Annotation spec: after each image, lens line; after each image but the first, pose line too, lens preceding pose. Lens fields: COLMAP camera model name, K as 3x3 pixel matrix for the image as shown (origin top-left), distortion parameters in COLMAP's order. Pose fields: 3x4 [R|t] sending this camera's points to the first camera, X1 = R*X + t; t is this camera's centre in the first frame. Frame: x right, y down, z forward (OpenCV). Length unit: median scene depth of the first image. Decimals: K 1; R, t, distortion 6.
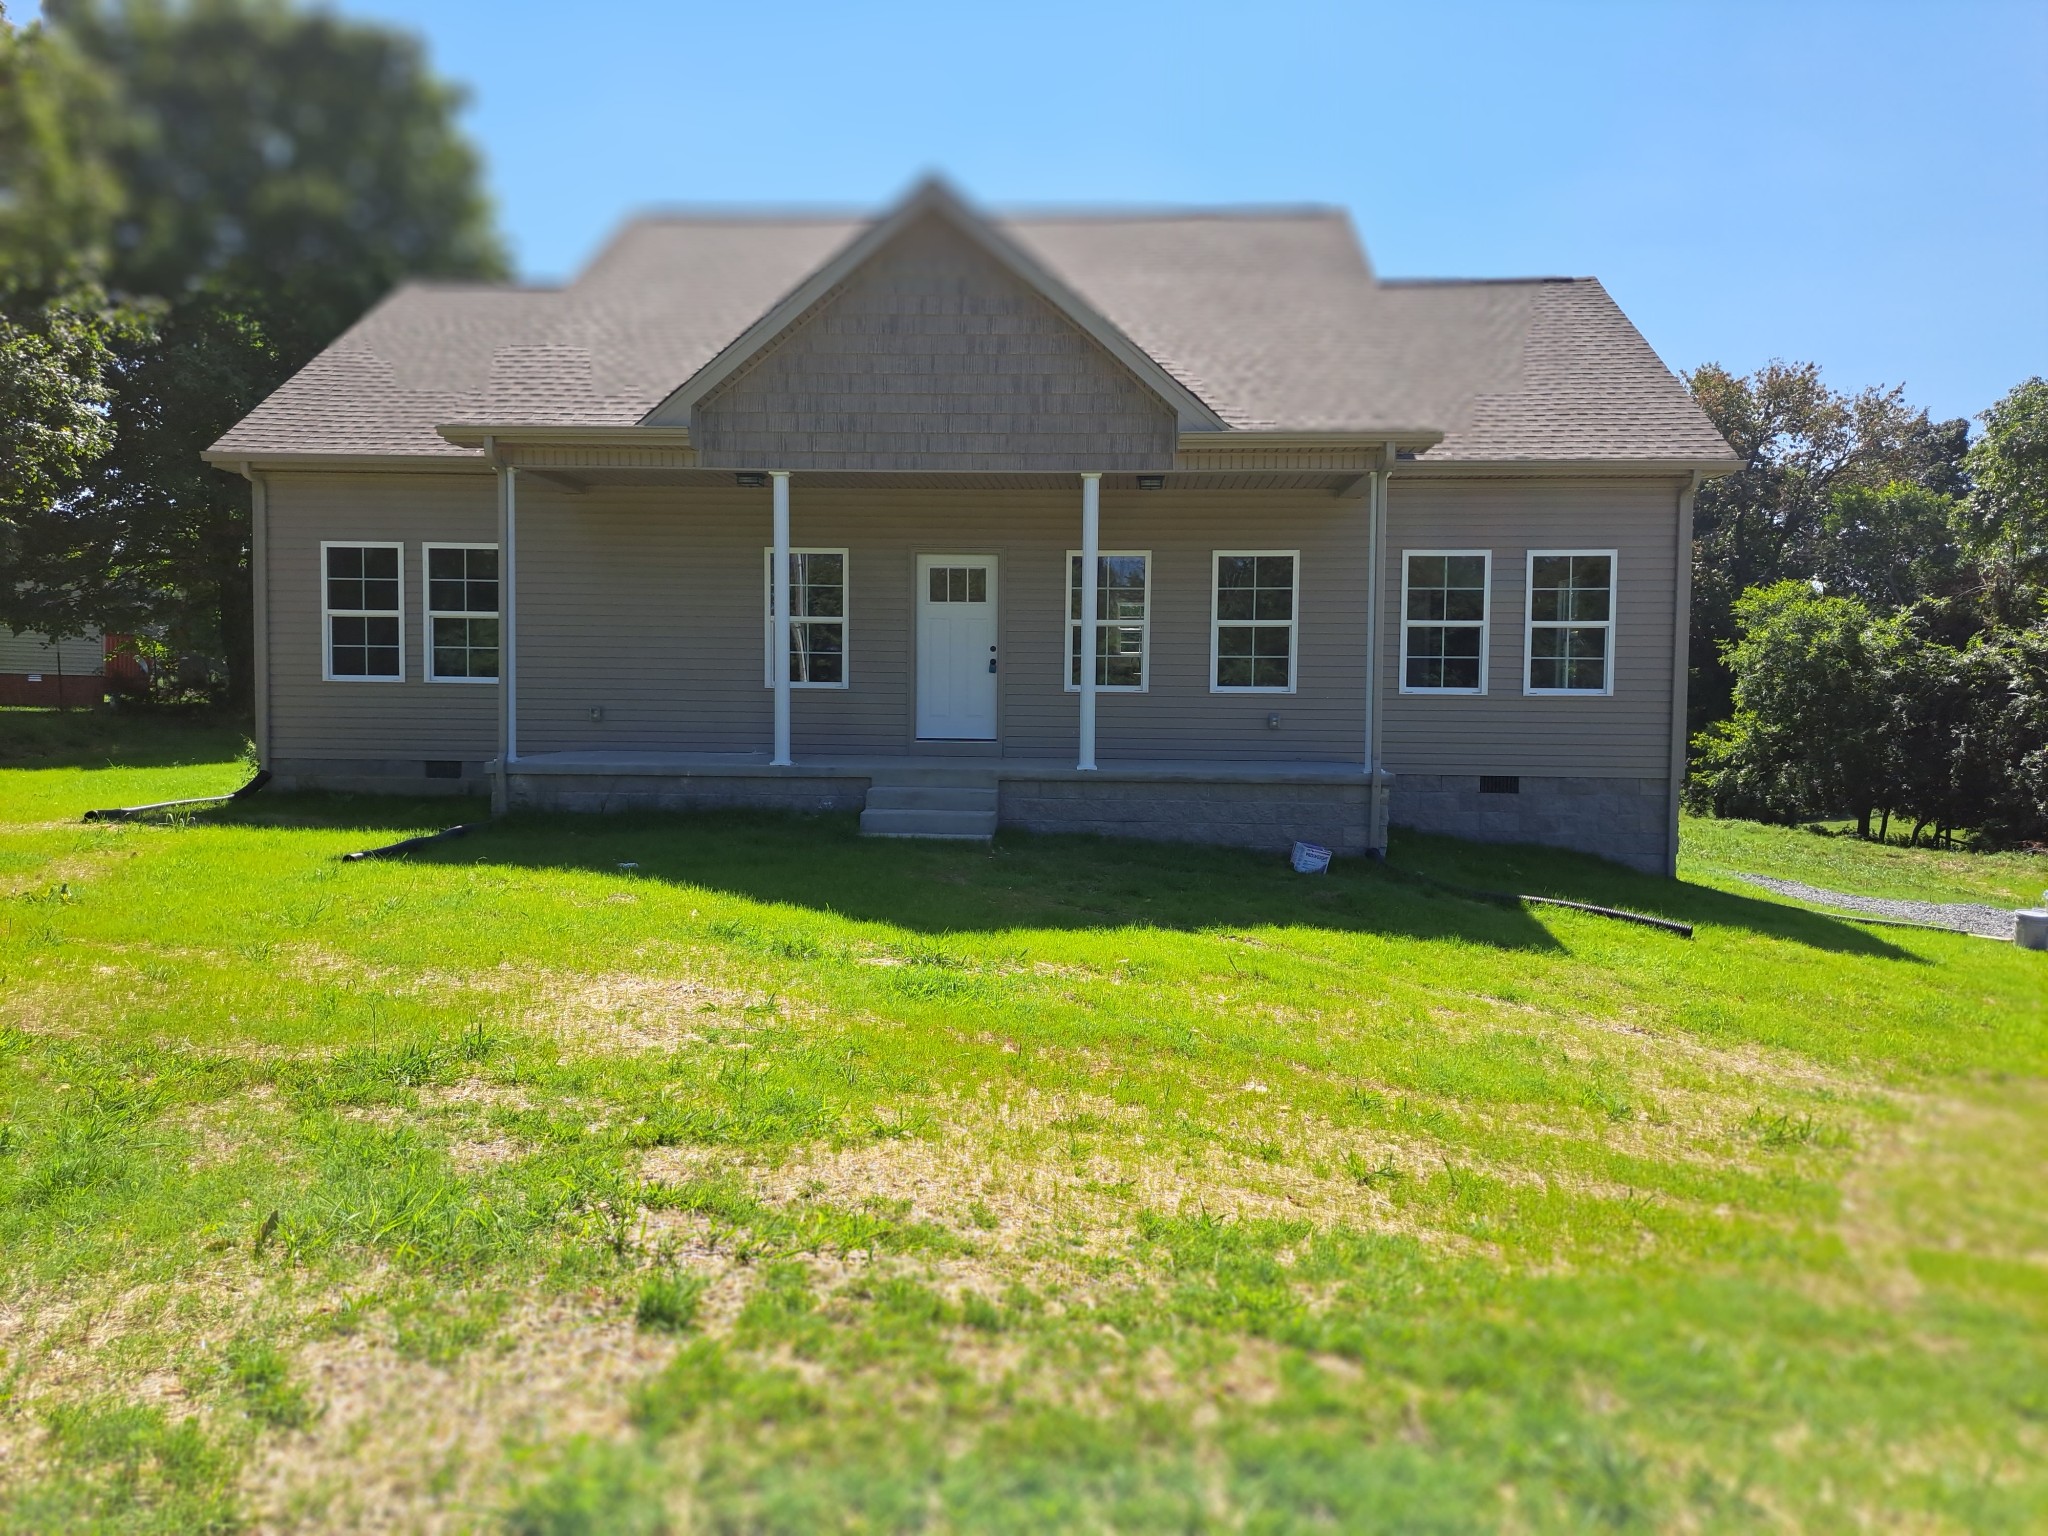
lens RADIAL K [[1479.4, 0, 1023.4], [0, 1479.4, 745.0], [0, 0, 1]] dist [0.059940, -0.055712]
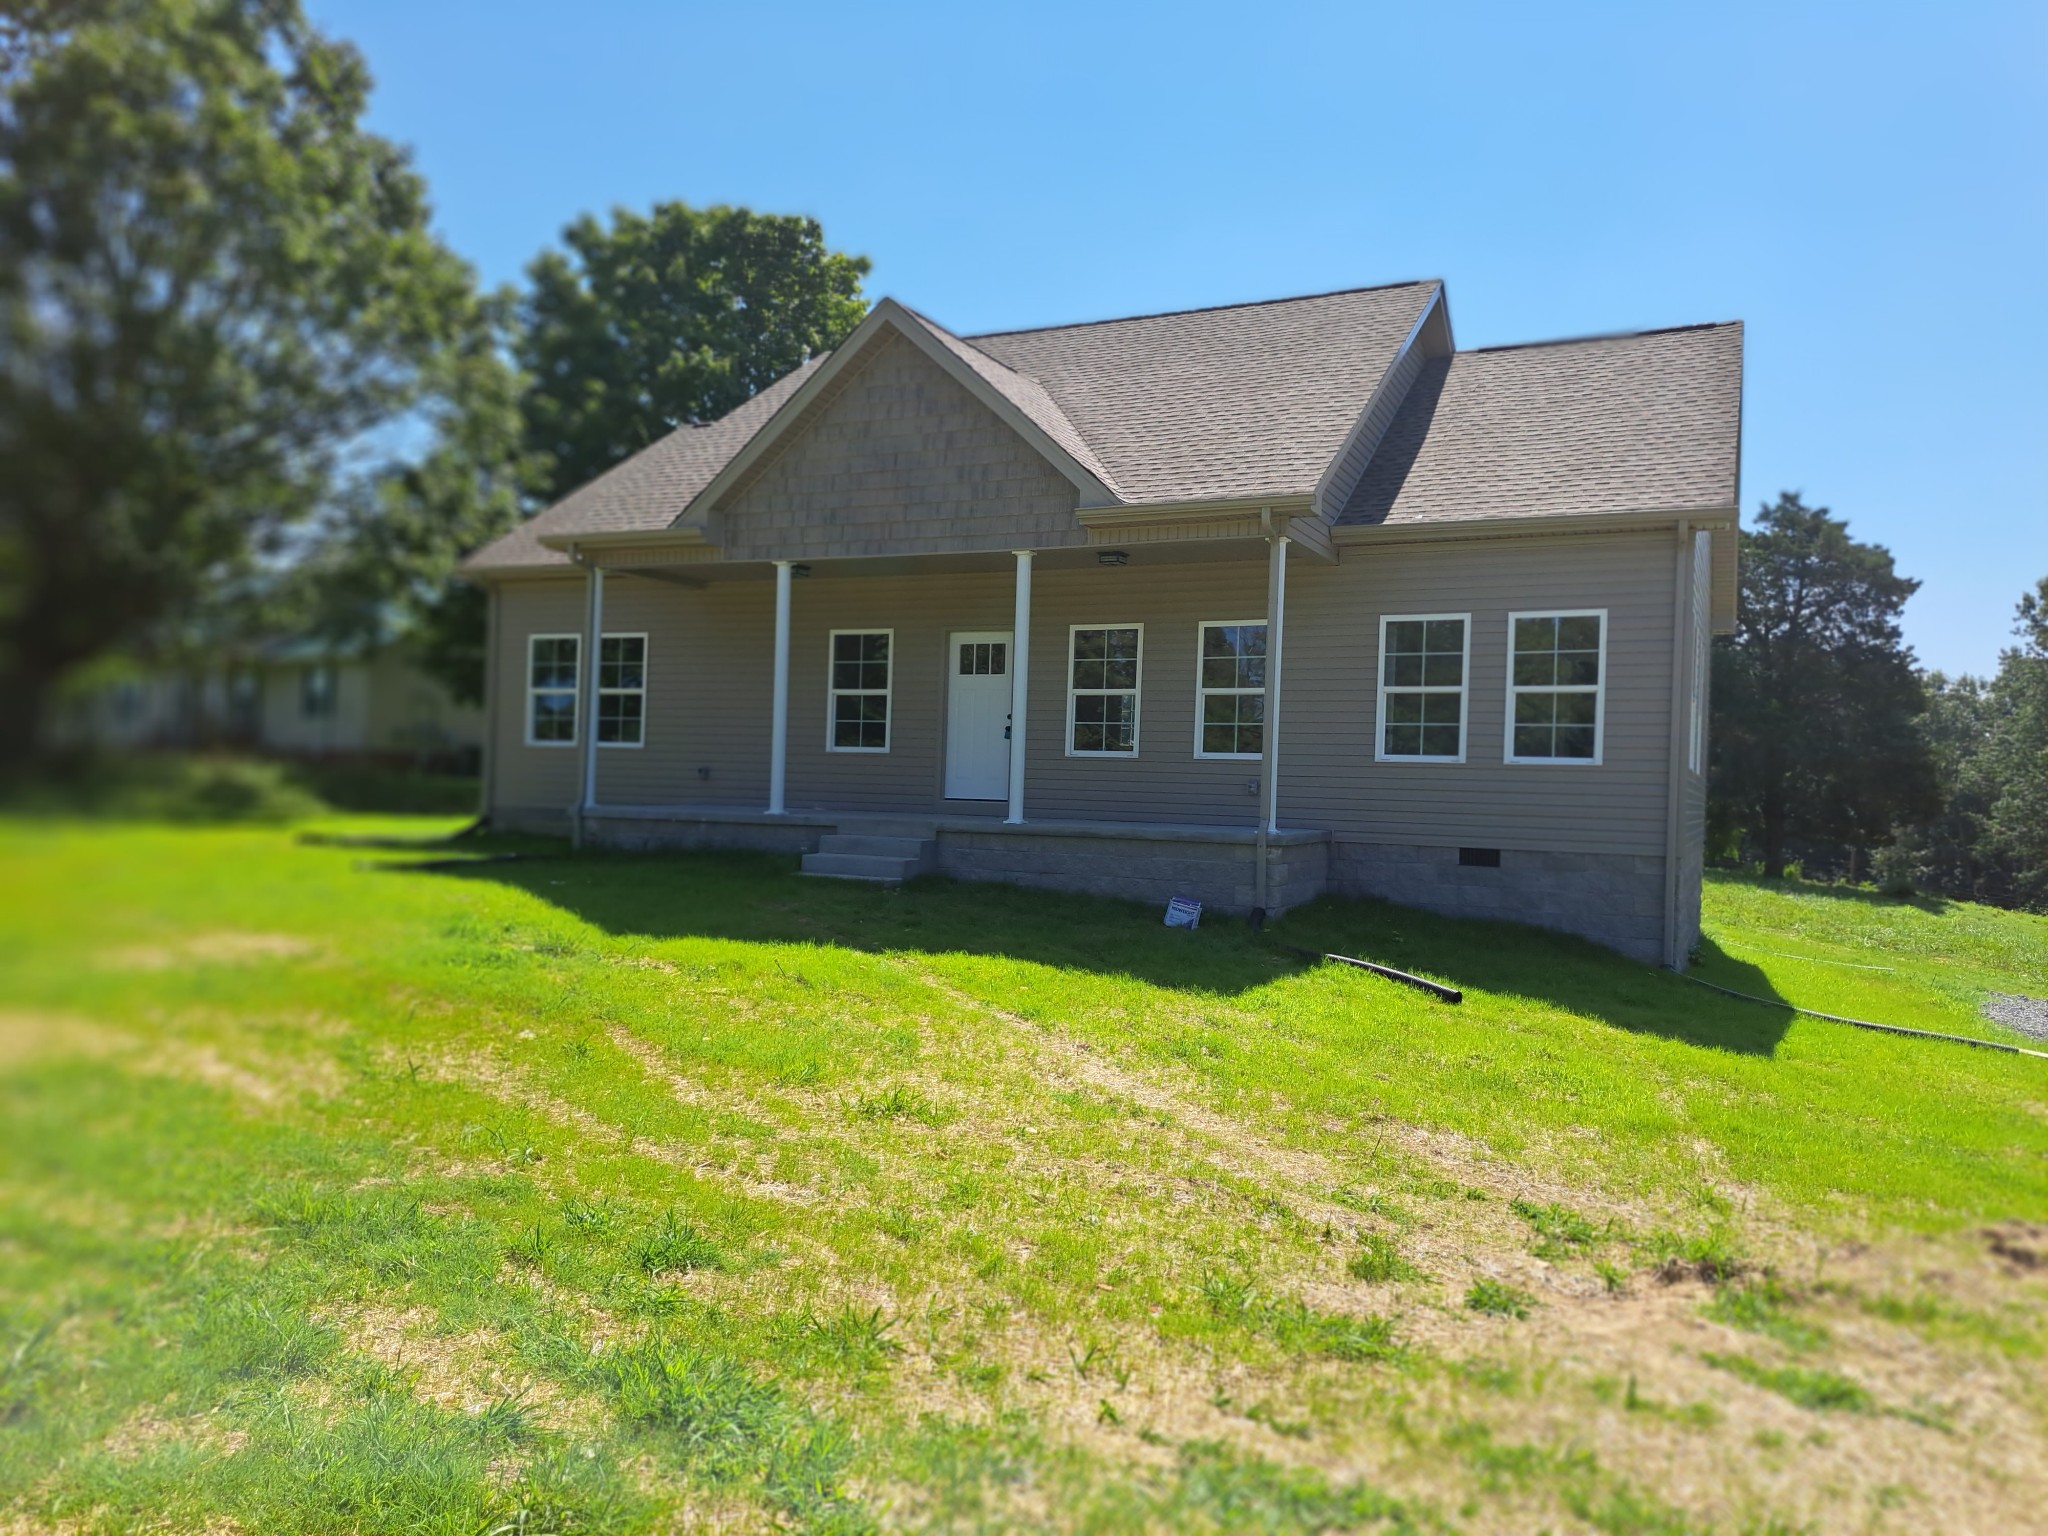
lens RADIAL K [[1479.4, 0, 1030.8], [0, 1479.4, 746.1], [0, 0, 1]] dist [0.059940, -0.055712]
pose [[0.926581, 0.005225, -0.376059, 0.449651], [-0.031609, 0.997448, -0.064023, 0.028061], [0.374765, 0.071210, 0.924381, 0.008571]]
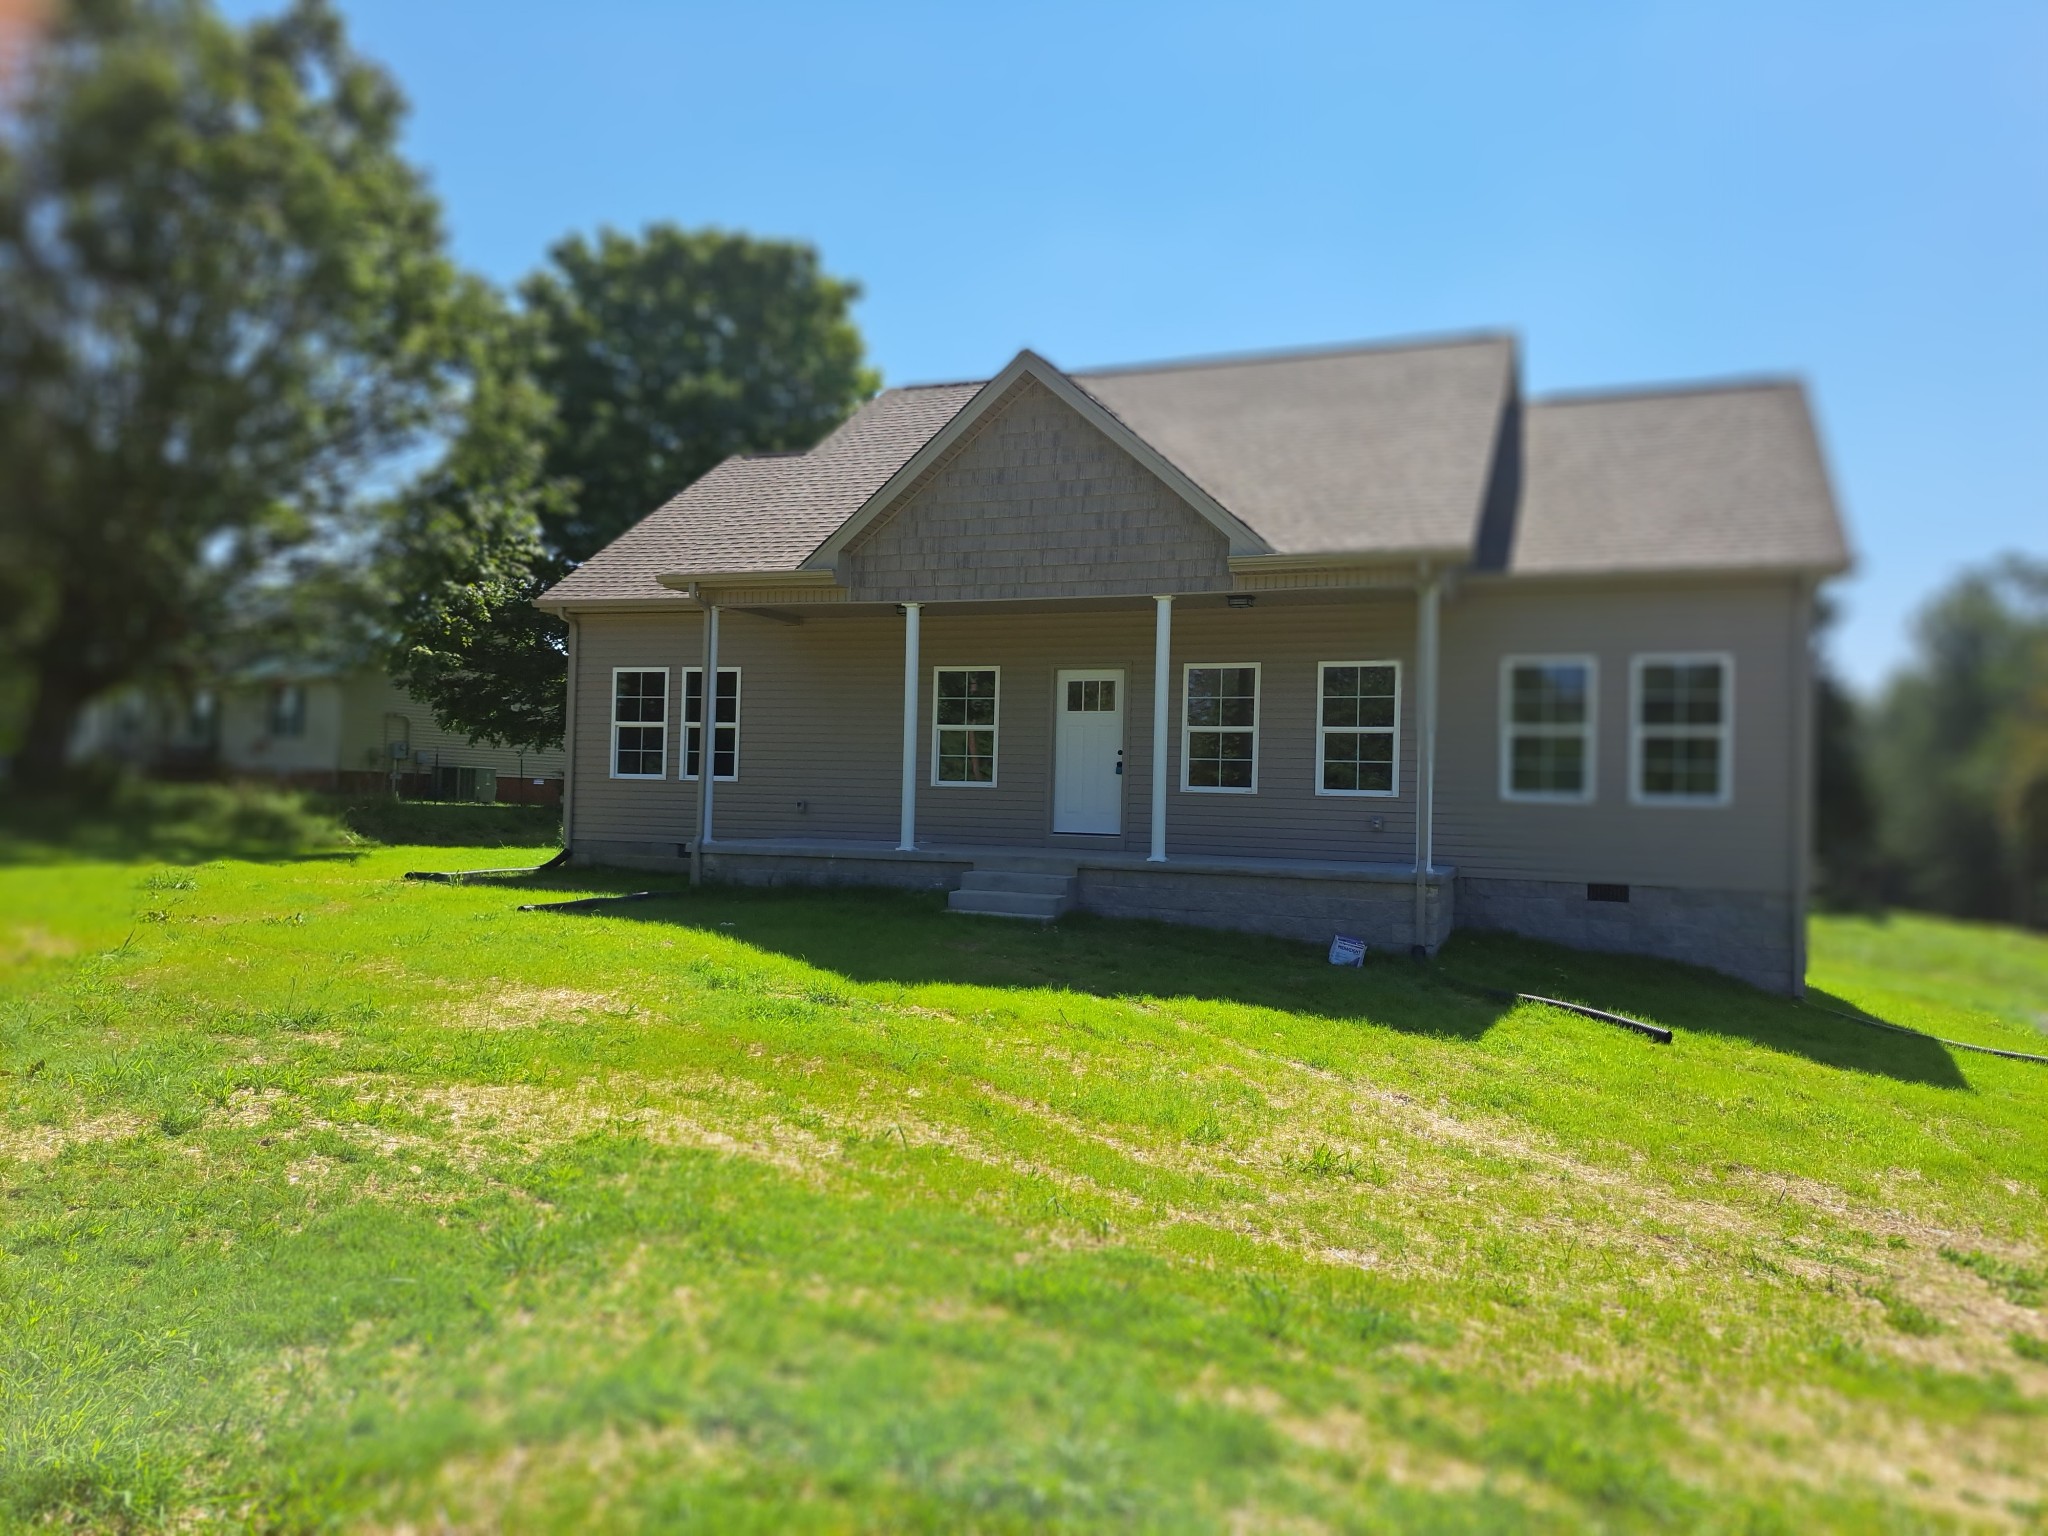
lens RADIAL K [[1479.4, 0, 1008.0], [0, 1479.4, 733.6], [0, 0, 1]] dist [0.059940, -0.055712]
pose [[0.946069, -0.000659, -0.323965, 0.288612], [-0.026616, 0.996459, -0.079752, 0.012075], [0.322871, 0.084073, 0.942702, -0.079852]]
